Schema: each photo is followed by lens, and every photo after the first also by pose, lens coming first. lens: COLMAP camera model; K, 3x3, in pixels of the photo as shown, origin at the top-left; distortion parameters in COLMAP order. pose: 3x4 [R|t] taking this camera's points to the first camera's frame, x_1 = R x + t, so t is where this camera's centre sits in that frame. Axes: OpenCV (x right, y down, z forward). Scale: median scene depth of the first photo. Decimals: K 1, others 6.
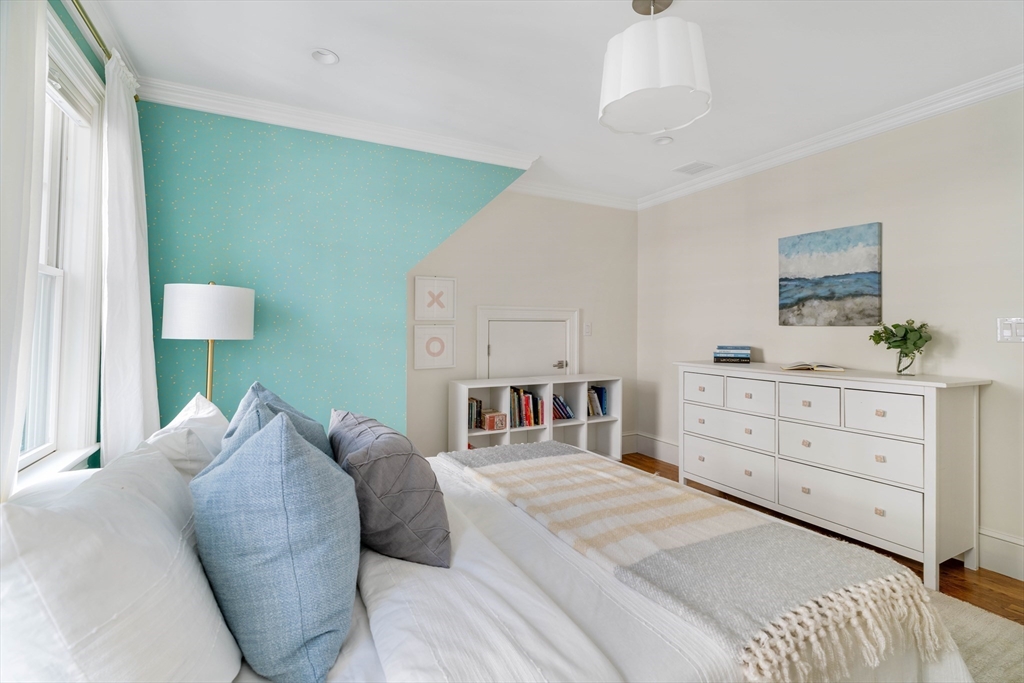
lens RADIAL K [[468.6, 0, 508.4], [0, 468.6, 323.9], [0, 0, 1]] dist [-0.003226, 0.000620]
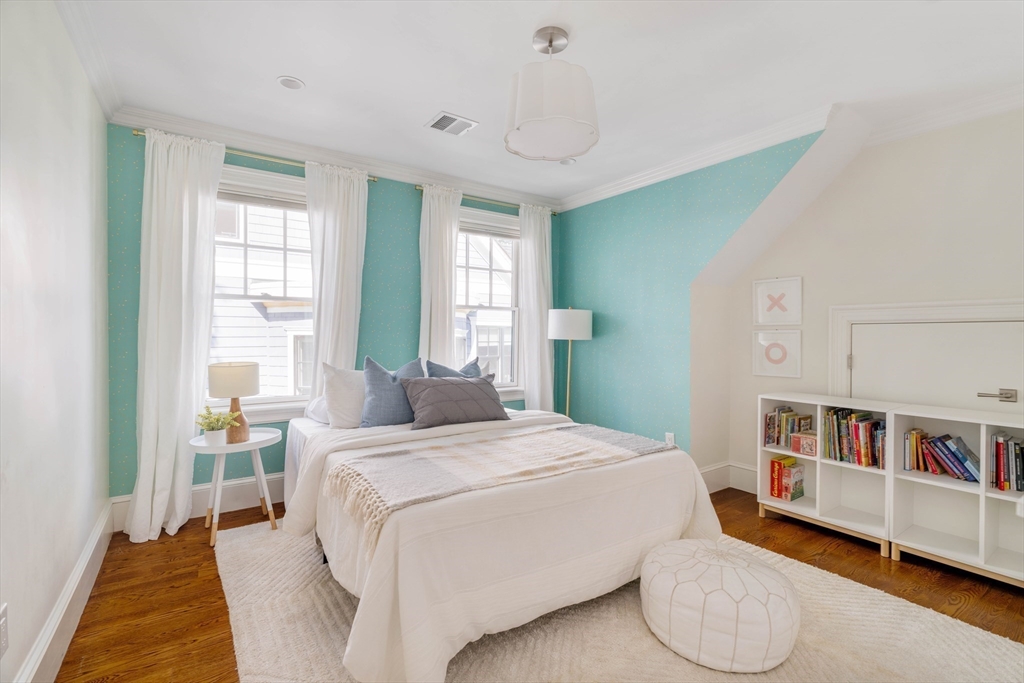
lens RADIAL K [[458.2, 0, 512.0], [0, 458.2, 341.5], [0, 0, 1]] dist [-0.001215, 0.000074]
pose [[0.141864, 0.016385, -0.989751, 0.677650], [0.007347, 0.999818, 0.017605, 0.005358], [0.989859, -0.009769, 0.141718, 0.351854]]
